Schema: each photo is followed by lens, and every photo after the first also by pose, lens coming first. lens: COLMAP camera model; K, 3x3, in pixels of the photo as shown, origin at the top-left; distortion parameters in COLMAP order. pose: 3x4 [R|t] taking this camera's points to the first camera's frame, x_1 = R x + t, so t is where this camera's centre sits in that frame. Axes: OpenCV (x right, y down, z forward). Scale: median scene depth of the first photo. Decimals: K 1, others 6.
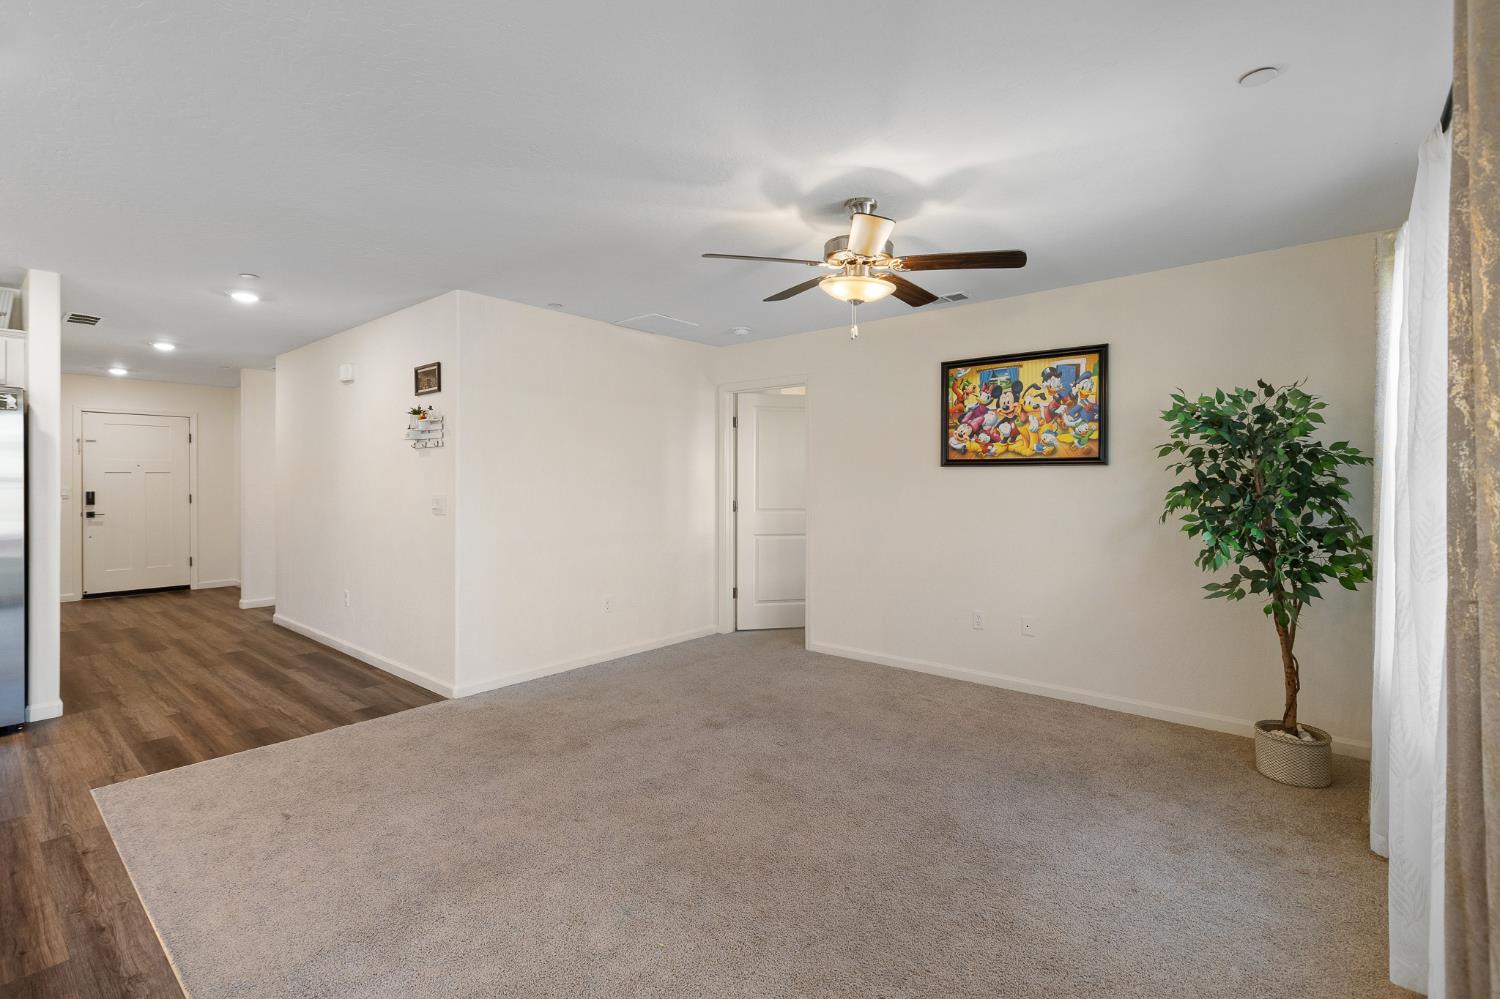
lens RADIAL K [[684.7, 0, 749.2], [0, 684.7, 486.2], [0, 0, 1]] dist [0.001654, 0.002148]
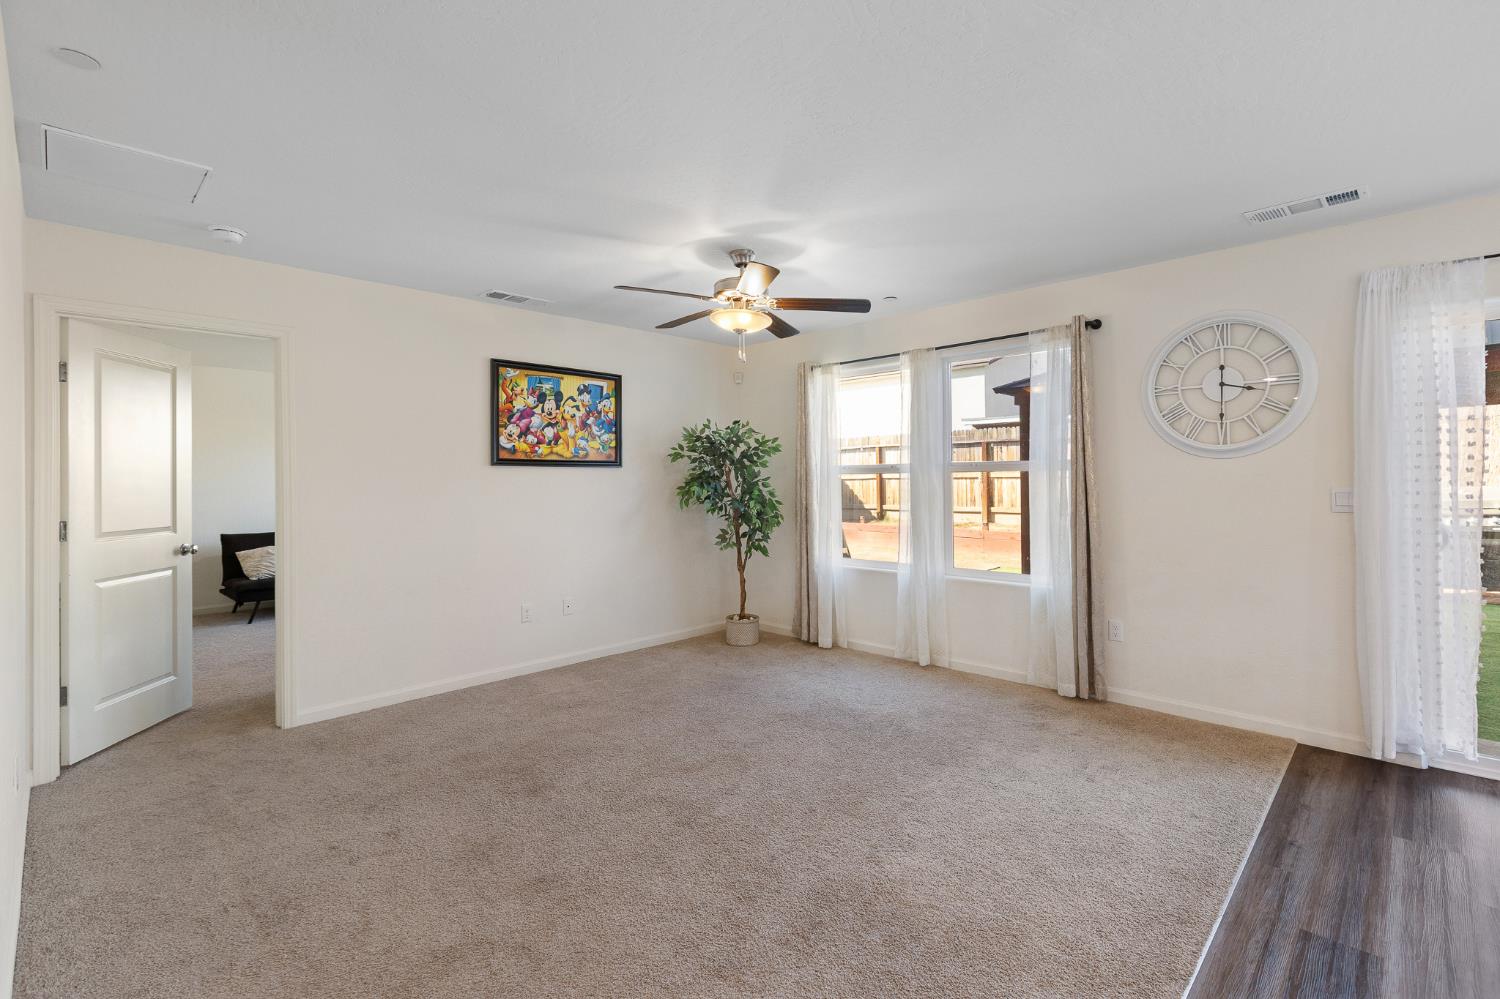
lens RADIAL K [[684.7, 0, 763.4], [0, 684.7, 481.1], [0, 0, 1]] dist [0.001654, 0.002148]
pose [[0.059739, -0.005071, 0.998201, -0.733981], [0.014882, 0.999880, 0.004189, -0.005215], [-0.998103, 0.014605, 0.059807, 0.614332]]
